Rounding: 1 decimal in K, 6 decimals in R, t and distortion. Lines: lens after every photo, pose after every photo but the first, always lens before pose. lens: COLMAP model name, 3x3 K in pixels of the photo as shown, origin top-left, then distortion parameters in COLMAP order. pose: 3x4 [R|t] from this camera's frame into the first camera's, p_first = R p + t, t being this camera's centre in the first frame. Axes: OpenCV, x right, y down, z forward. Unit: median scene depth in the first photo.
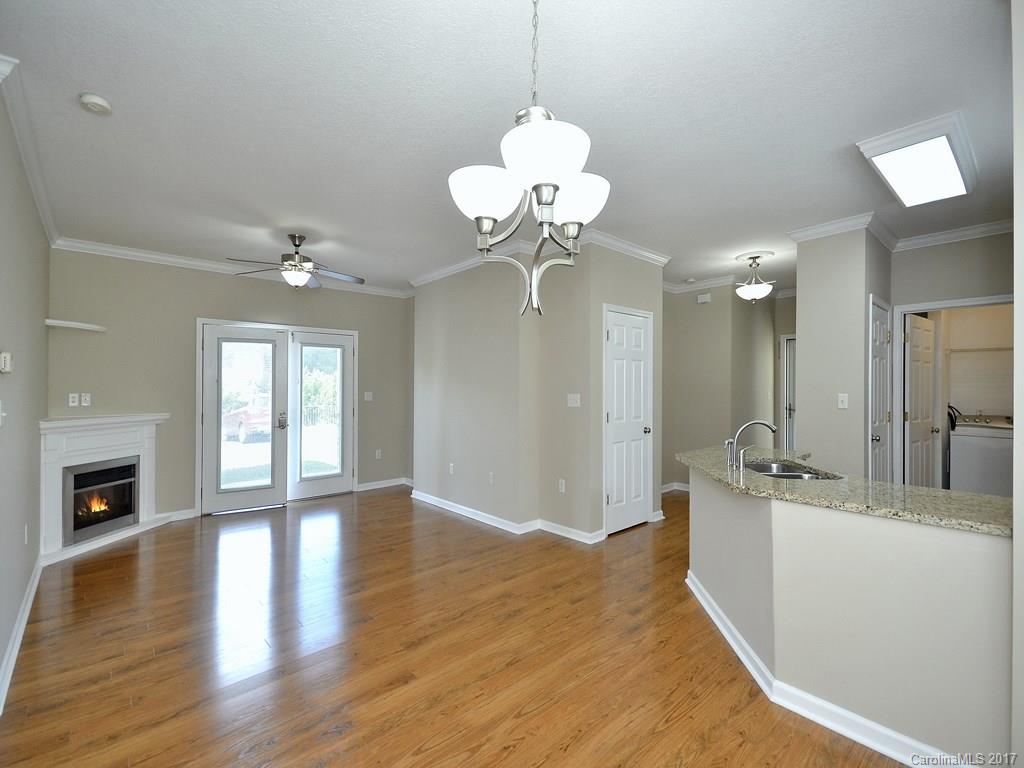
lens RADIAL K [[462.3, 0, 532.8], [0, 462.3, 388.1], [0, 0, 1]] dist [0.017008, 0.000617]
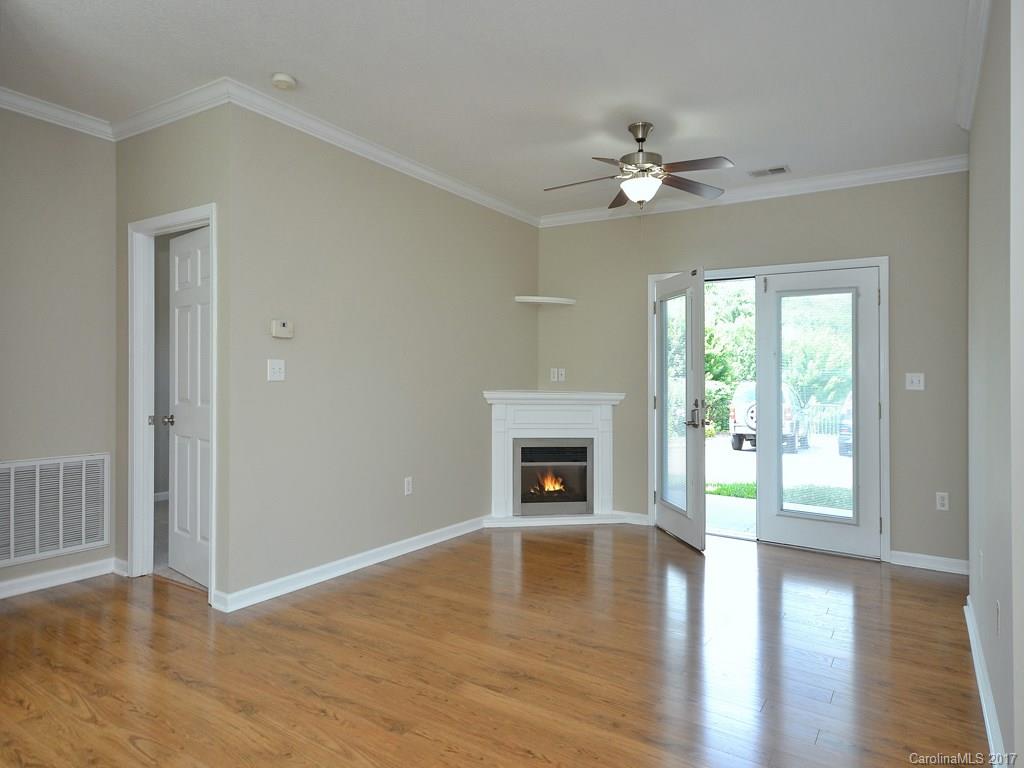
lens RADIAL K [[628.3, 0, 508.2], [0, 628.3, 374.4], [0, 0, 1]] dist [0.024912, 0.000666]
pose [[0.247770, 0.007242, -0.968792, 0.299118], [-0.017245, 0.999847, 0.003063, 0.022360], [0.968665, 0.015948, 0.247857, 0.585129]]
